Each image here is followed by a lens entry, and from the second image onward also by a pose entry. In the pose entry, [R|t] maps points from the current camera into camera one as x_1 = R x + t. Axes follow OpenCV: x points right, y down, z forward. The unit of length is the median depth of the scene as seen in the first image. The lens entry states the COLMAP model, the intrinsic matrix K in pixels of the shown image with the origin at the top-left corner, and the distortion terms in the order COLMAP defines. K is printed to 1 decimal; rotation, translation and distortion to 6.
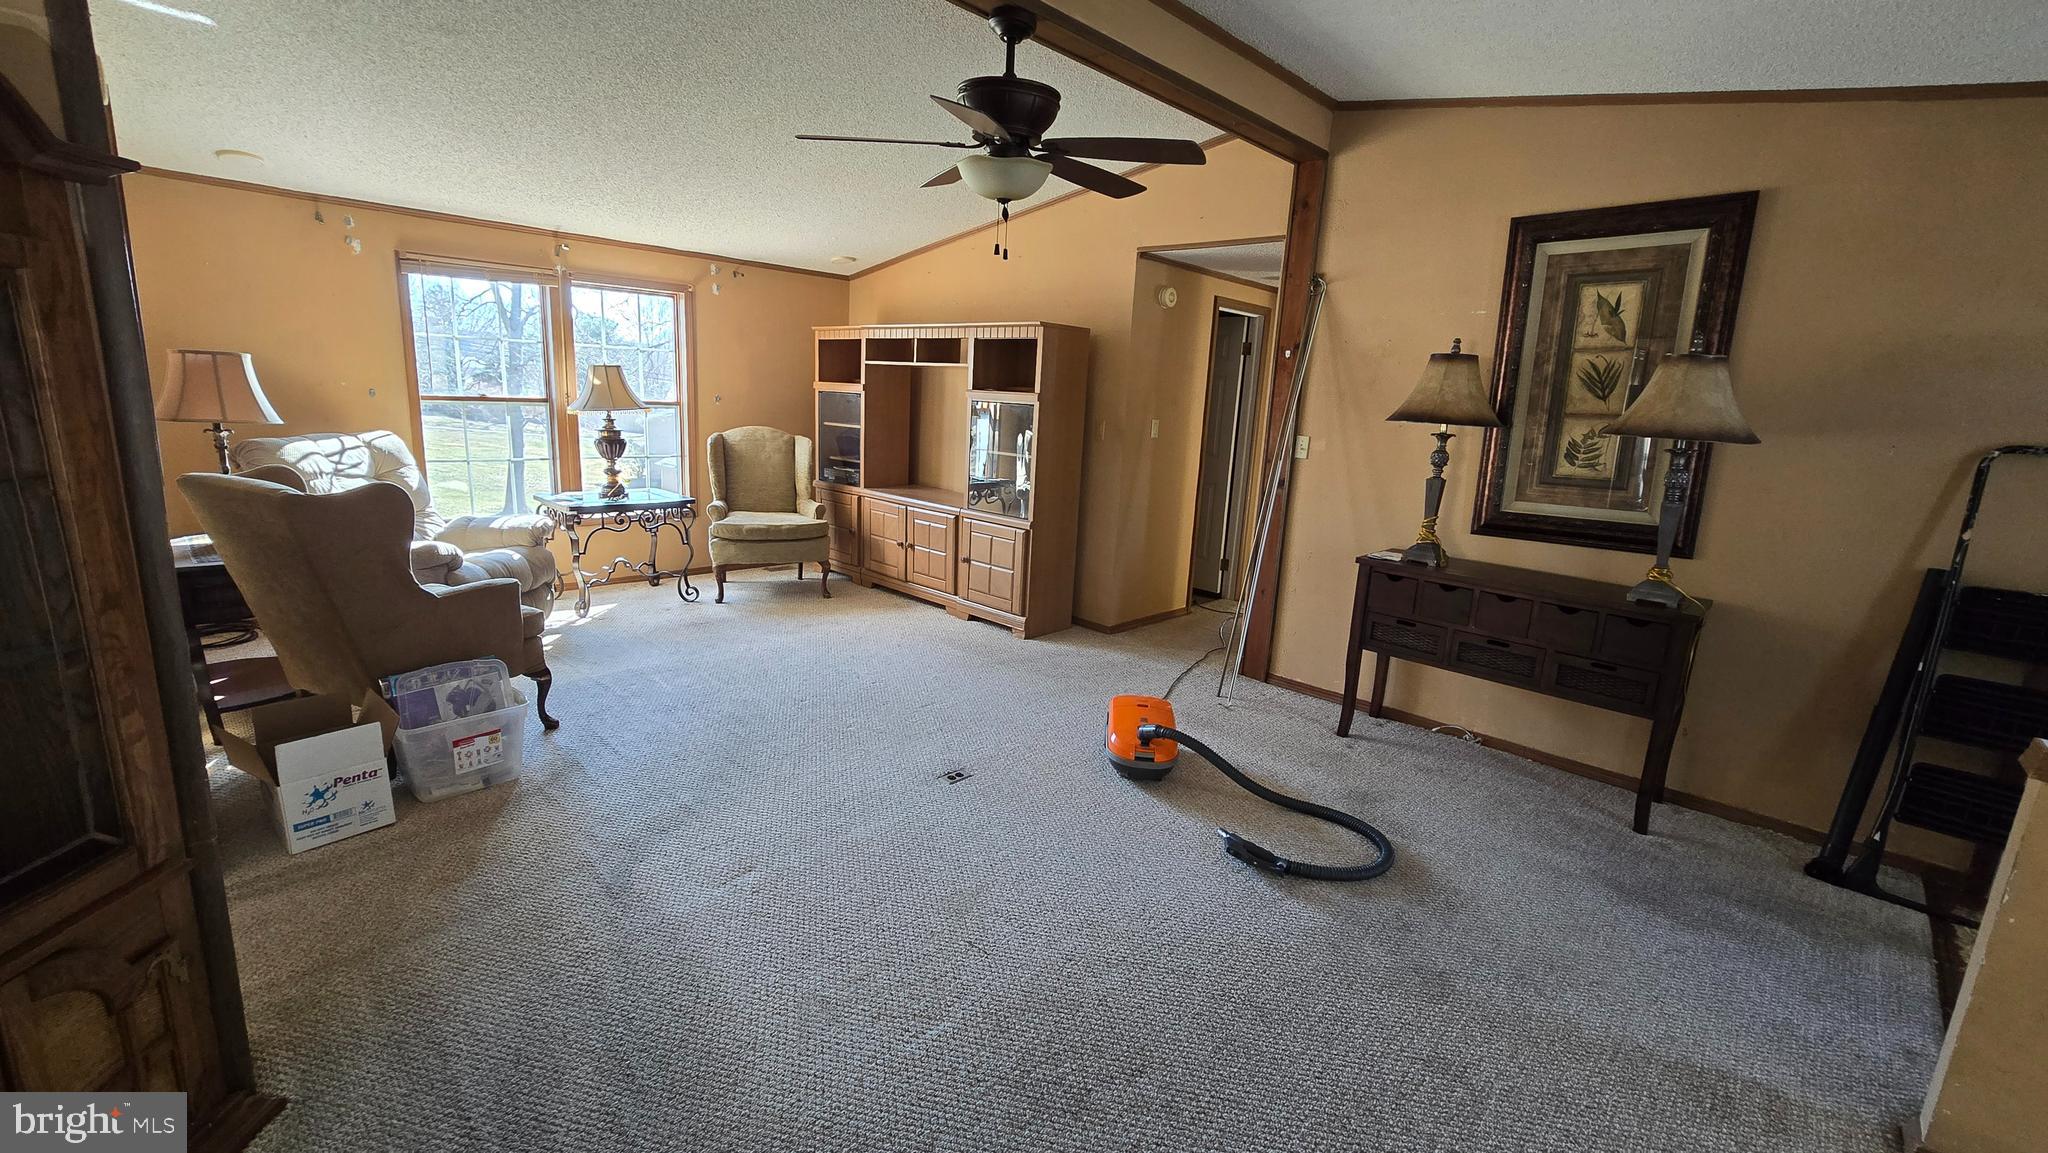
lens RADIAL K [[853.0, 0, 1033.3], [0, 853.0, 572.6], [0, 0, 1]] dist [0.000344, 0.000087]
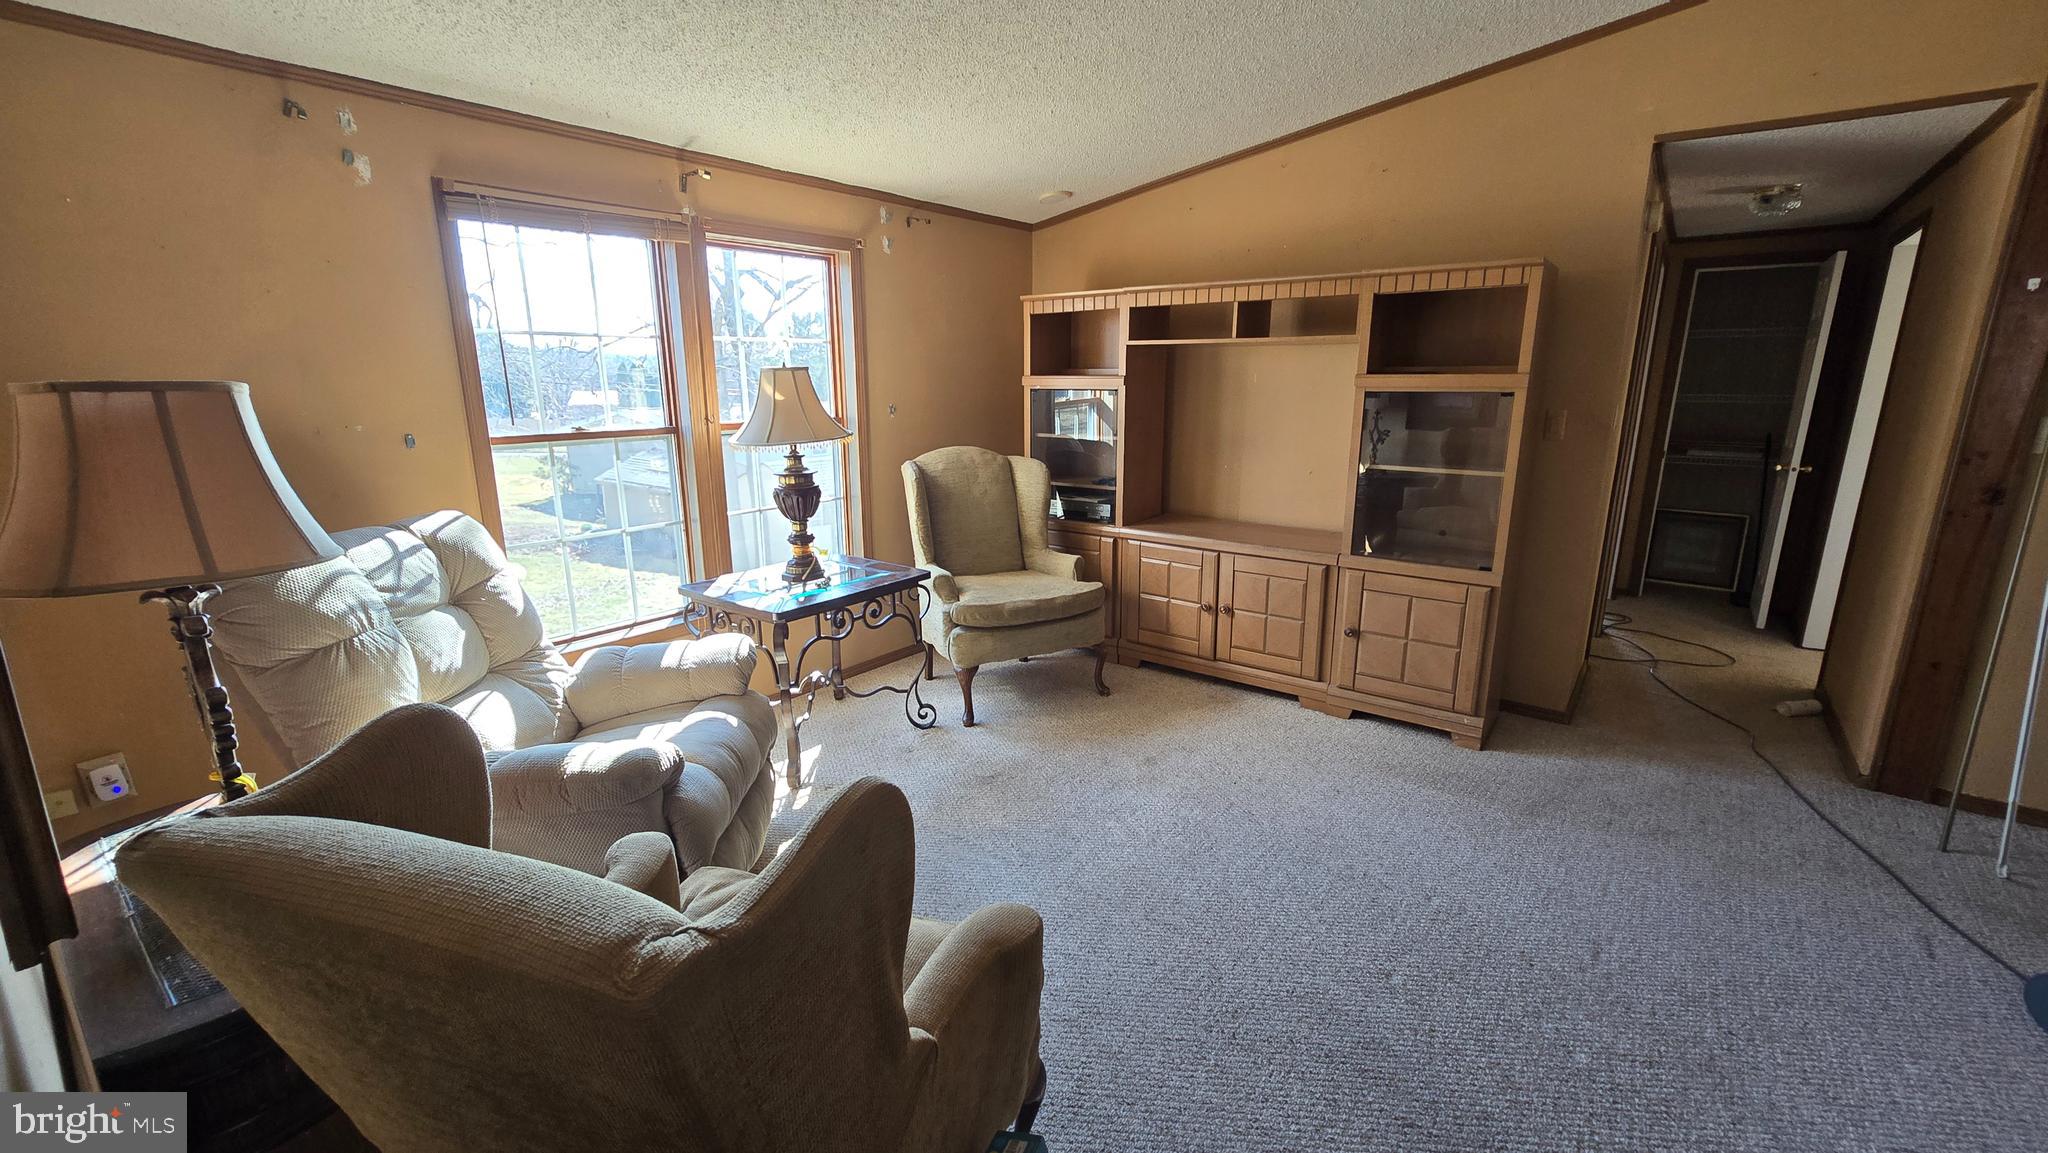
lens RADIAL K [[843.6, 0, 1029.5], [0, 843.6, 575.8], [0, 0, 1]] dist [0.001578, 0.000596]
pose [[0.992952, -0.078135, 0.089114, -0.429118], [0.075666, 0.996659, 0.030752, -0.109107], [-0.091219, -0.023792, 0.995547, 0.412576]]
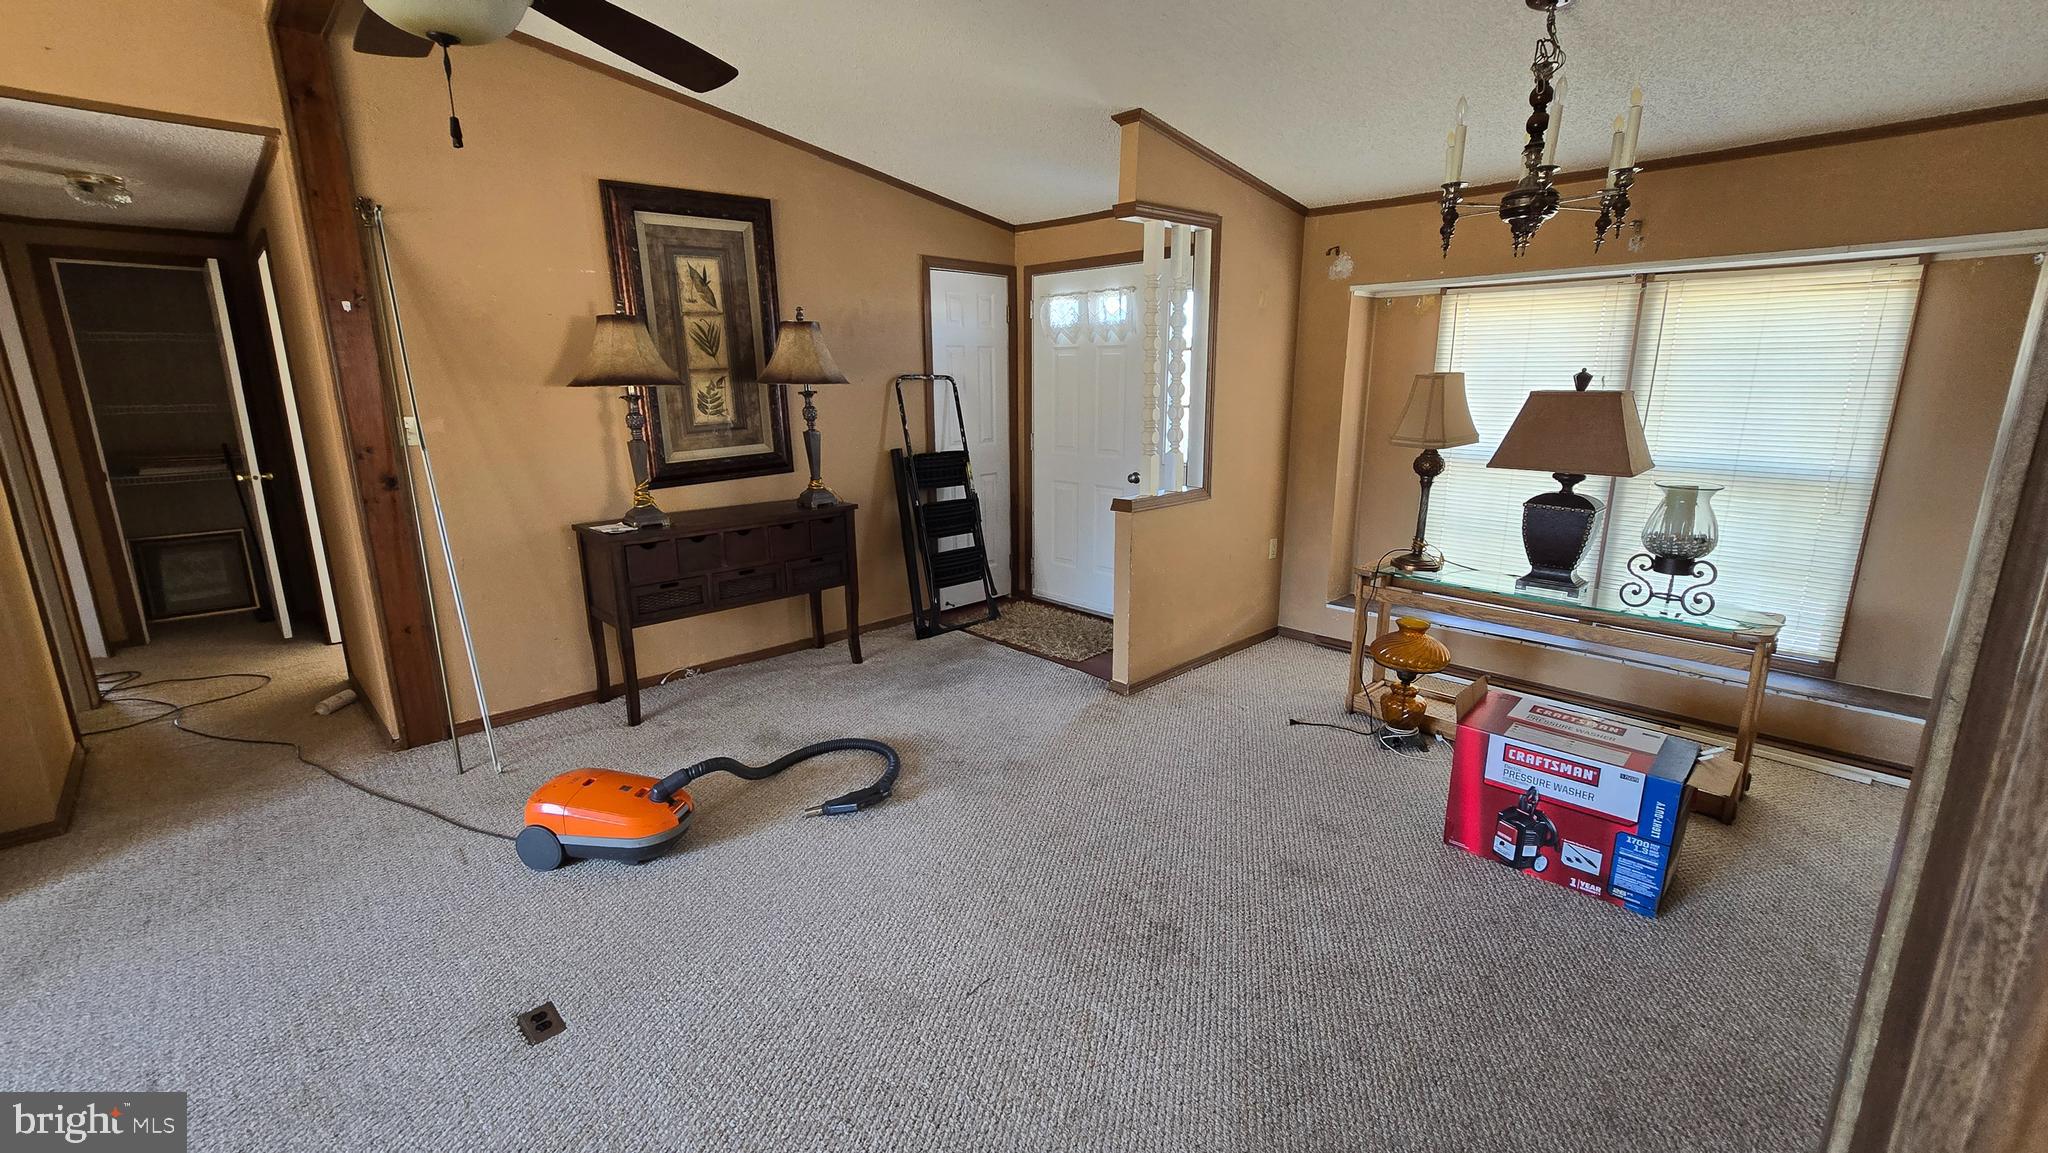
lens RADIAL K [[843.6, 0, 1029.5], [0, 843.6, 575.8], [0, 0, 1]] dist [0.001578, 0.000596]
pose [[0.027855, -0.282372, 0.958900, -0.388222], [0.215708, 0.938370, 0.270060, -0.098930], [-0.976061, 0.199320, 0.087049, 0.376308]]
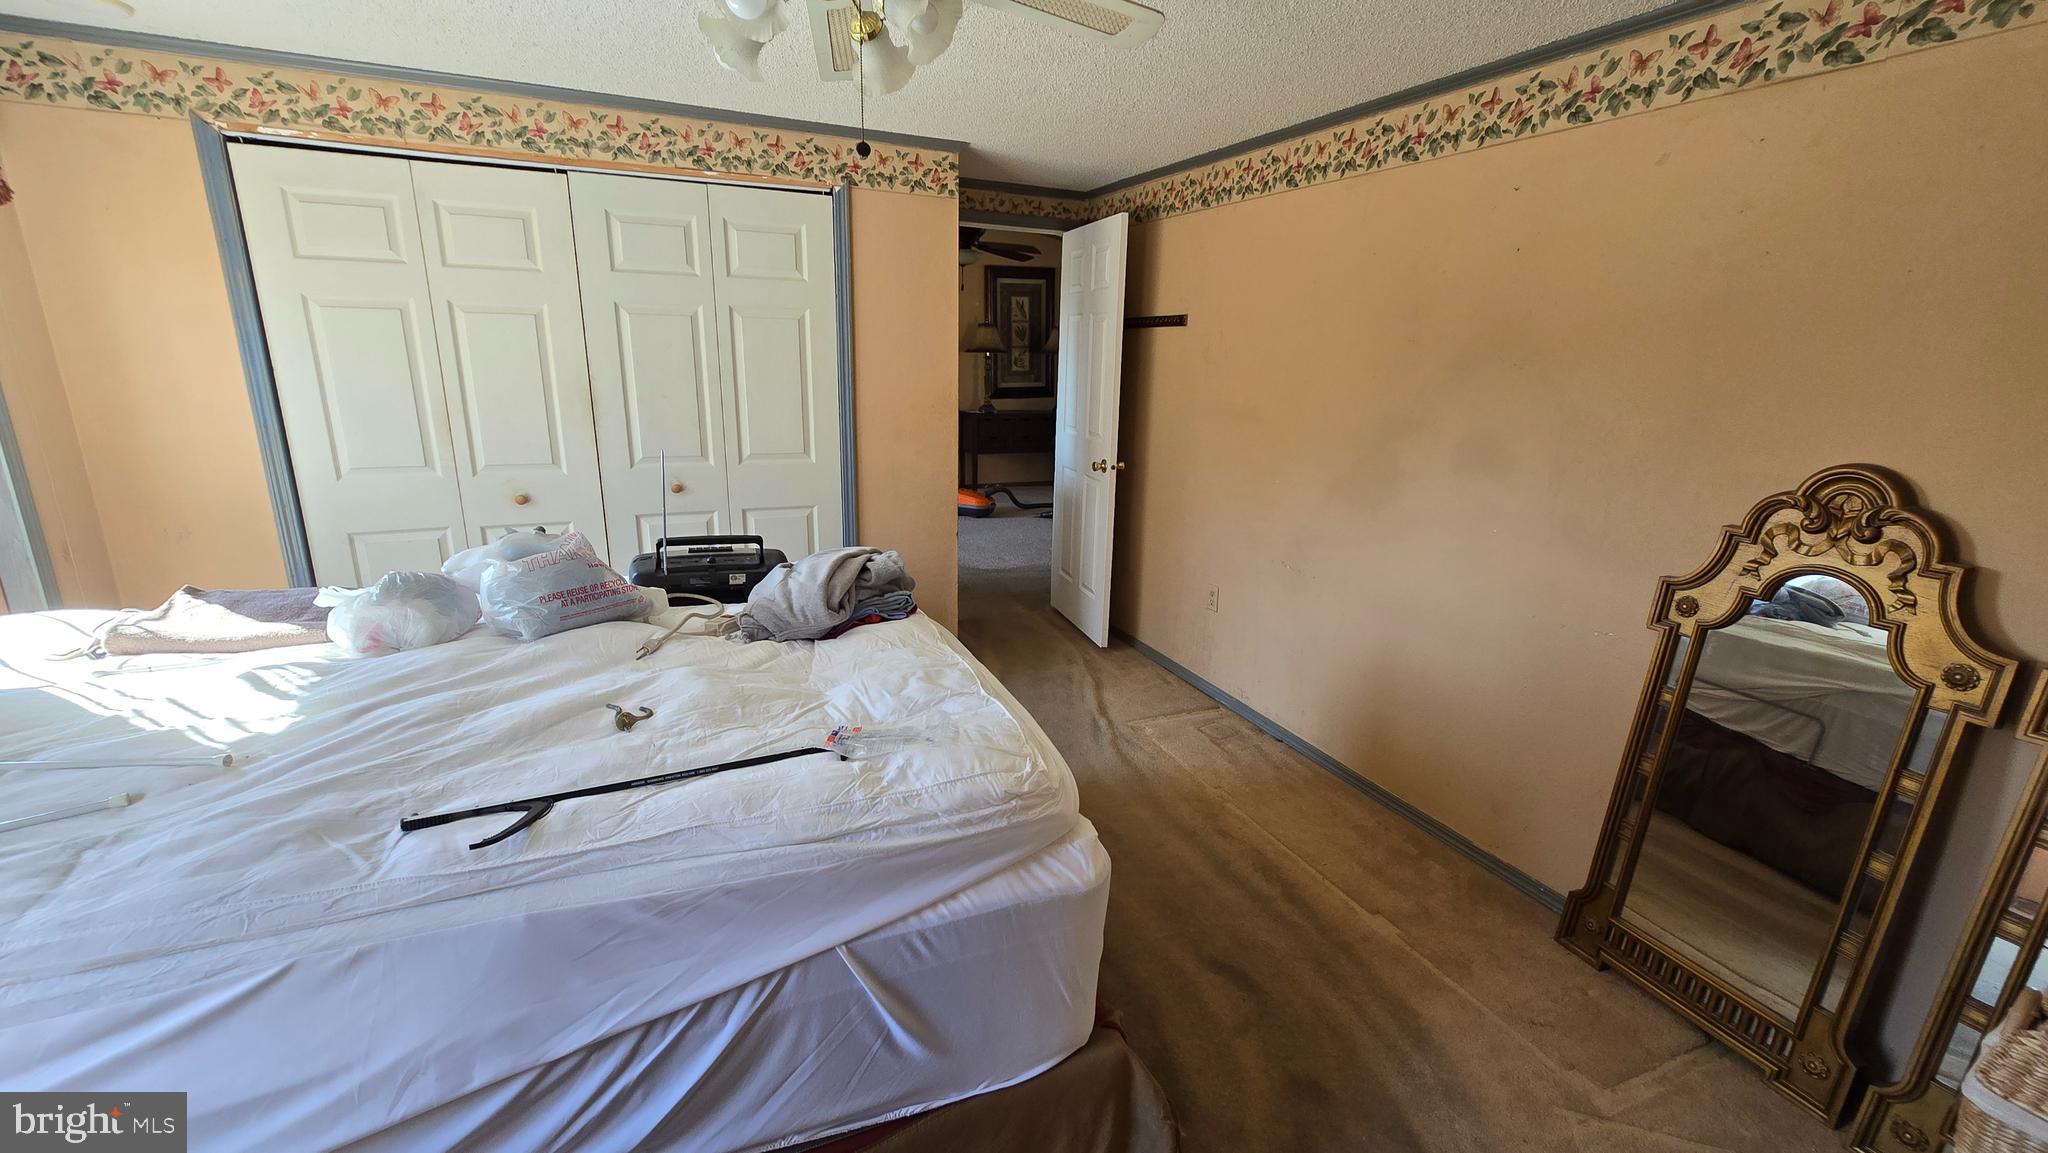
lens RADIAL K [[843.6, 0, 1029.5], [0, 843.6, 575.8], [0, 0, 1]] dist [0.001578, 0.000596]
pose [[0.376017, -0.274563, 0.885001, -1.309101], [0.194887, 0.957162, 0.214147, -0.044210], [-0.905886, 0.091952, 0.413418, -0.020321]]
